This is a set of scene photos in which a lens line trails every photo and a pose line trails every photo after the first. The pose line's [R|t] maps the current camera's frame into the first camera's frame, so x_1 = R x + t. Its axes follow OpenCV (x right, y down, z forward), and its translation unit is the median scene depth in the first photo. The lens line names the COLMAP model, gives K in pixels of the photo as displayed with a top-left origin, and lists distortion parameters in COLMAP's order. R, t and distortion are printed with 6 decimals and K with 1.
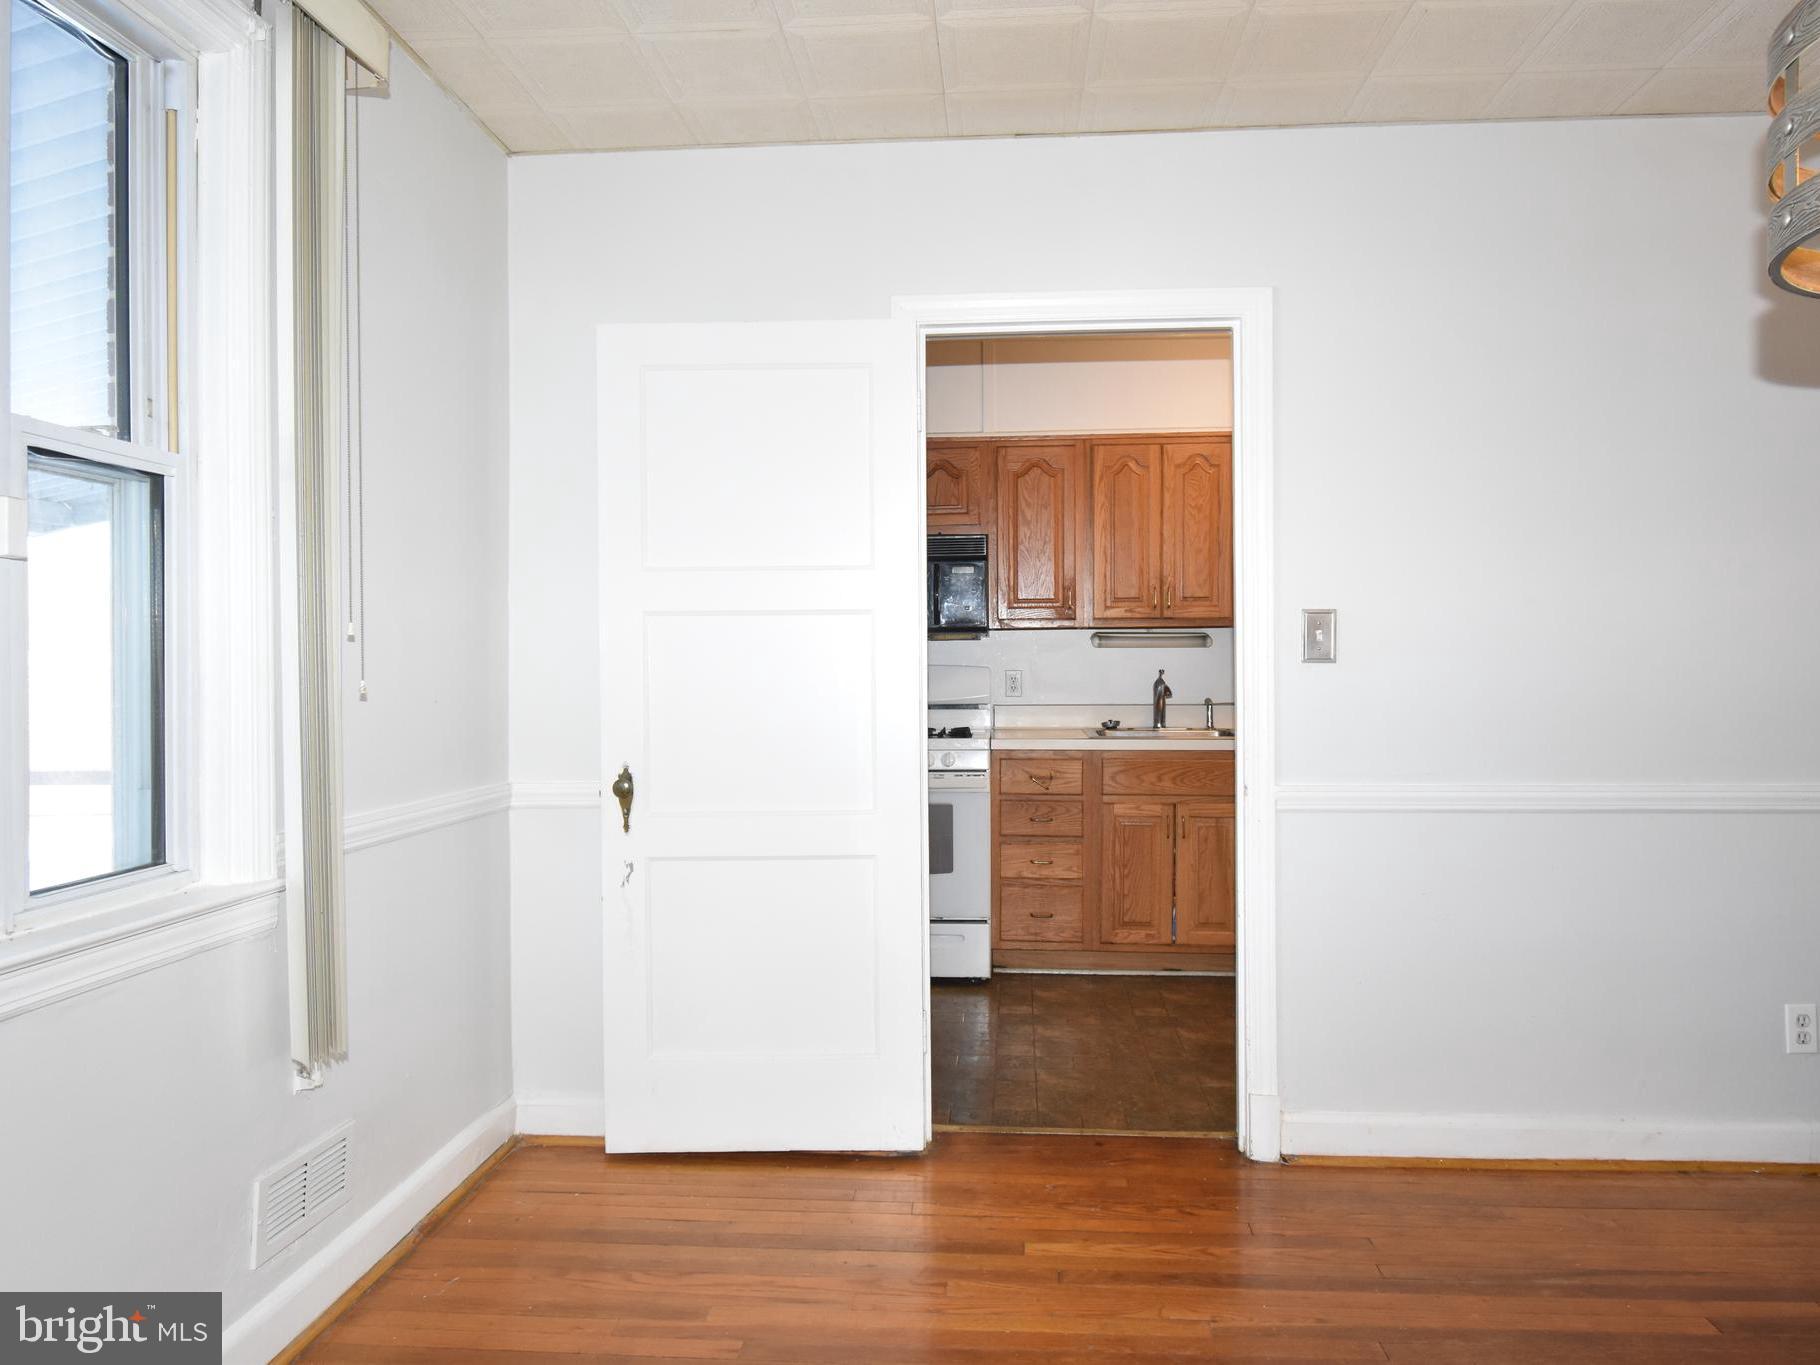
lens RADIAL K [[1121.3, 0, 915.6], [0, 1121.3, 675.1], [0, 0, 1]] dist [-0.002827, -0.000044]
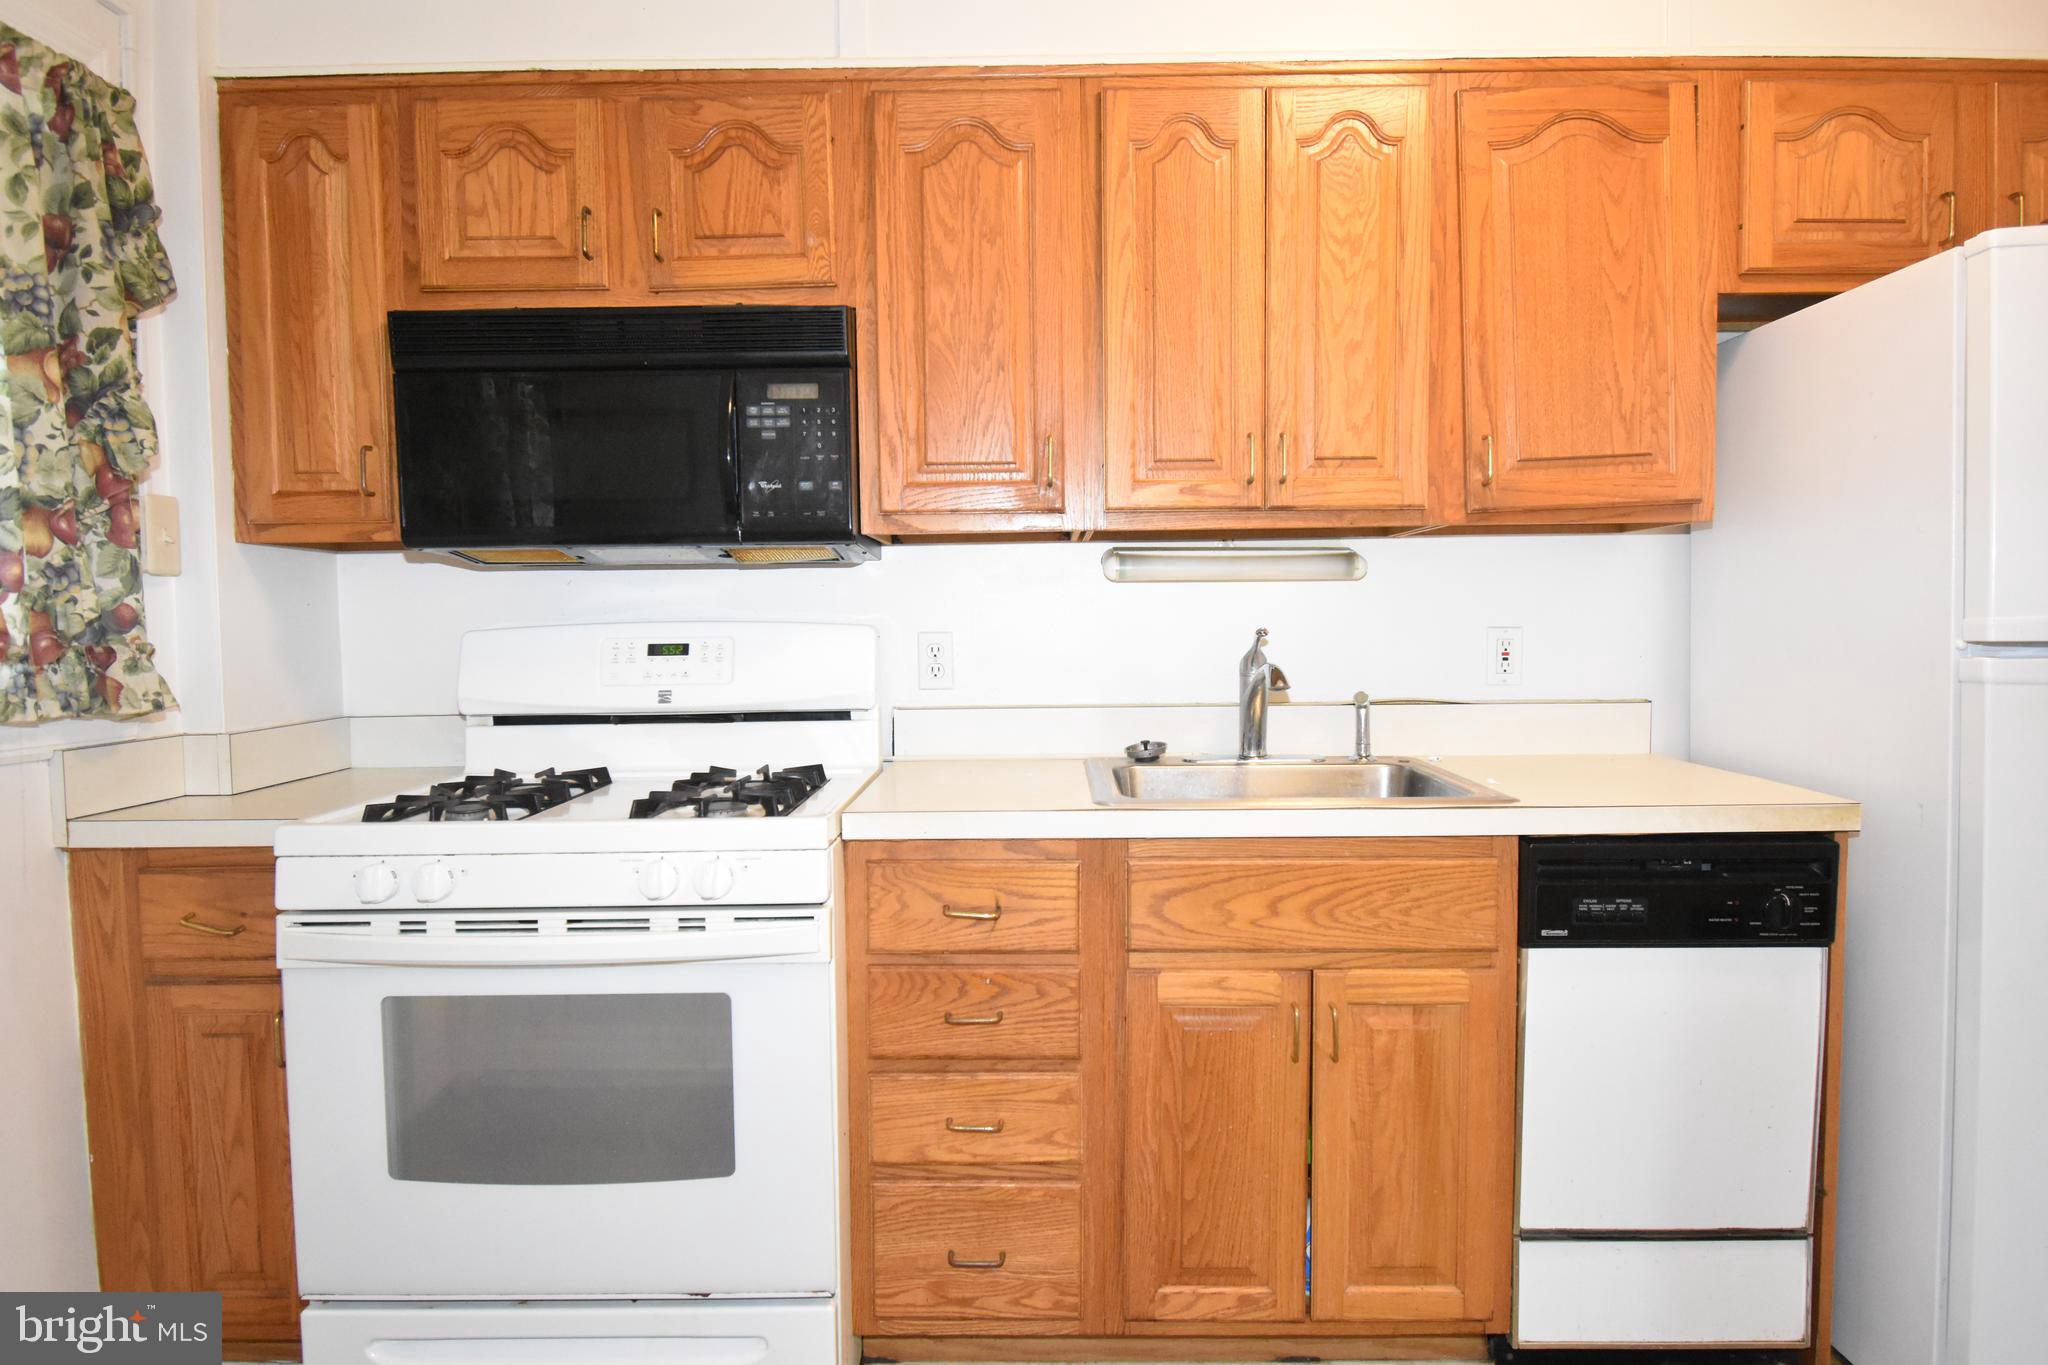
lens RADIAL K [[1227.4, 0, 1021.7], [0, 1227.4, 691.5], [0, 0, 1]] dist [-0.002565, -0.002877]
pose [[0.996750, -0.011280, 0.079765, 0.090142], [0.007535, 0.998862, 0.047104, -0.003944], [-0.080205, -0.046350, 0.995700, 0.544081]]
